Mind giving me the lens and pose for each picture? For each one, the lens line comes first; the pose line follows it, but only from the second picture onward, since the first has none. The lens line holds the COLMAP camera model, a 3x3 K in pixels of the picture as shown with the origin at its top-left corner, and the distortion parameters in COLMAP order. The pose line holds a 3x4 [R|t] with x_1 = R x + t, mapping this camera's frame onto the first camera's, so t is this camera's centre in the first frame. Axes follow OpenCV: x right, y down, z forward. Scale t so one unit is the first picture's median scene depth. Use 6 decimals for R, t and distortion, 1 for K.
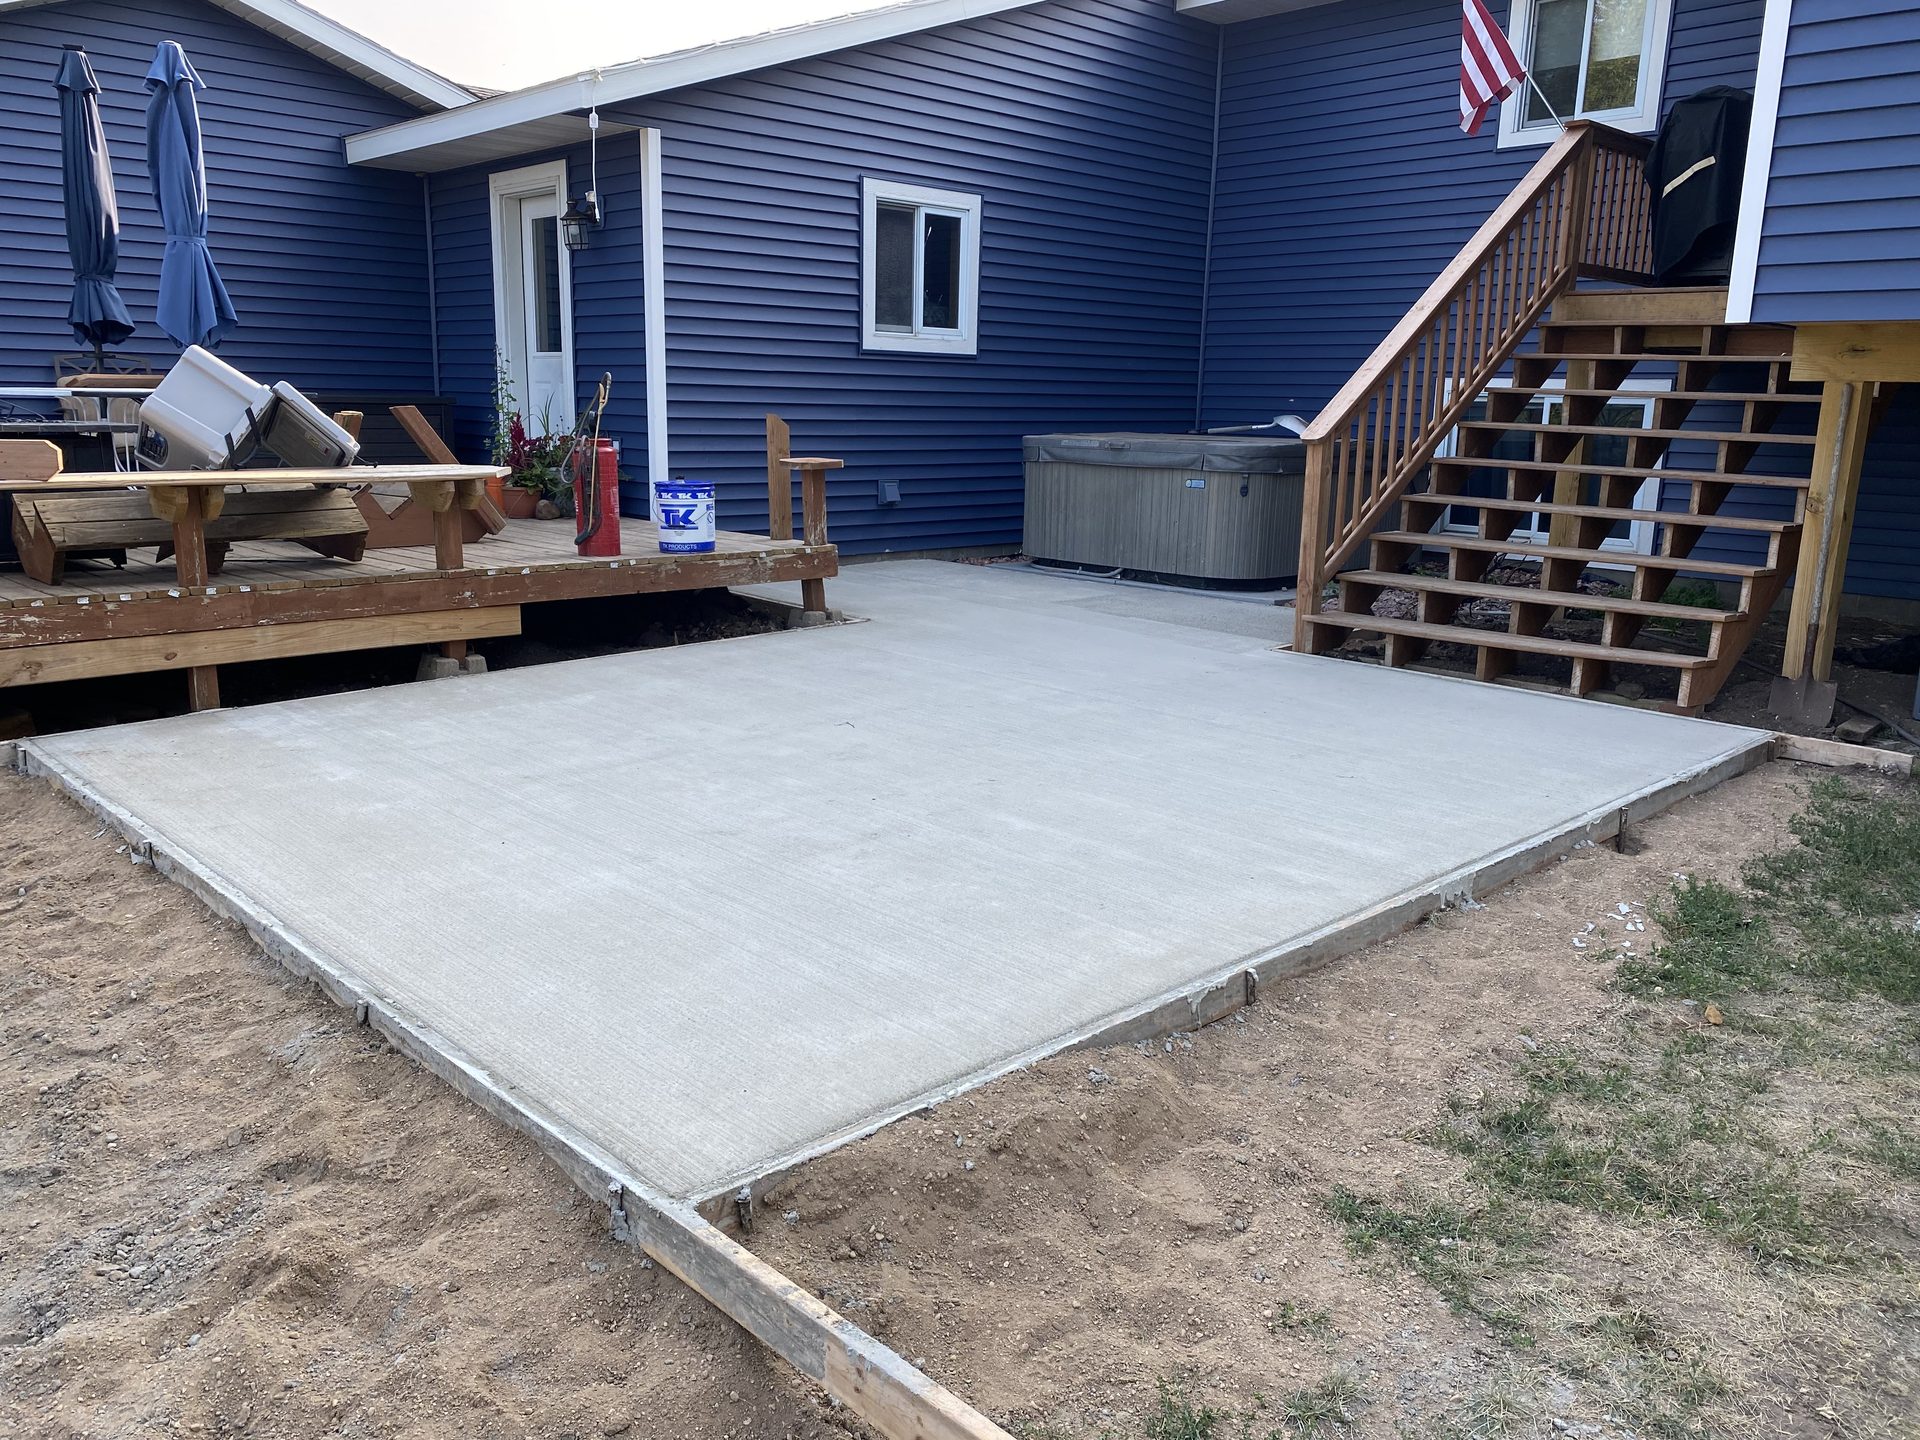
lens RADIAL K [[1487.8, 0, 955.5], [0, 1487.8, 716.3], [0, 0, 1]] dist [0.041829, -0.029986]
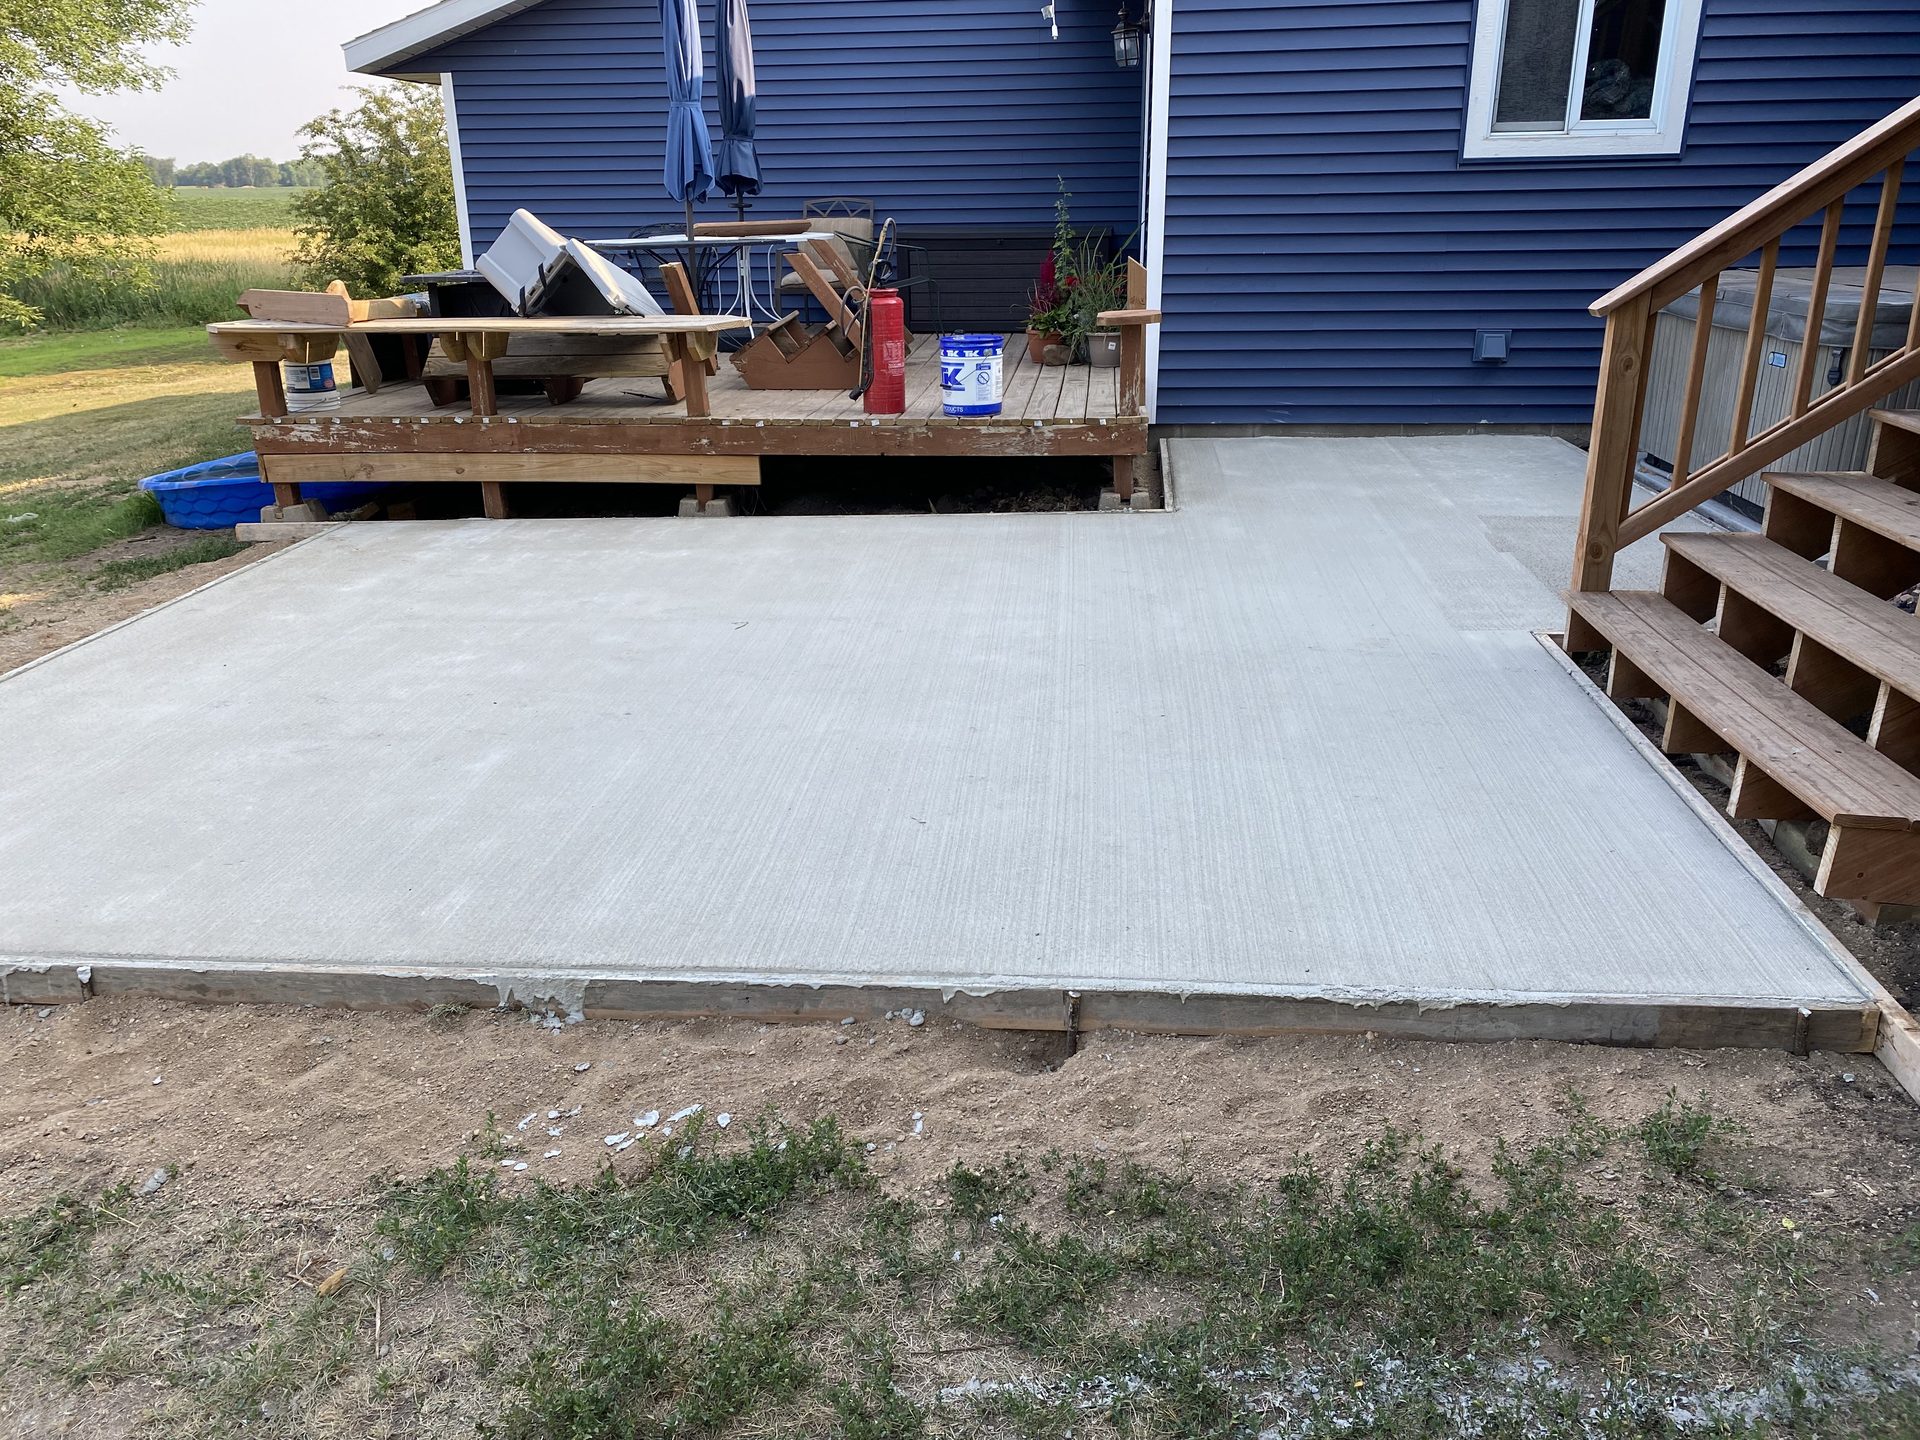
lens RADIAL K [[1487.8, 0, 961.6], [0, 1487.8, 725.2], [0, 0, 1]] dist [0.041829, -0.029986]
pose [[0.647879, 0.231698, -0.725651, 0.664503], [-0.133601, 0.972415, 0.191206, -0.122051], [0.749935, -0.026930, 0.660963, 0.463751]]
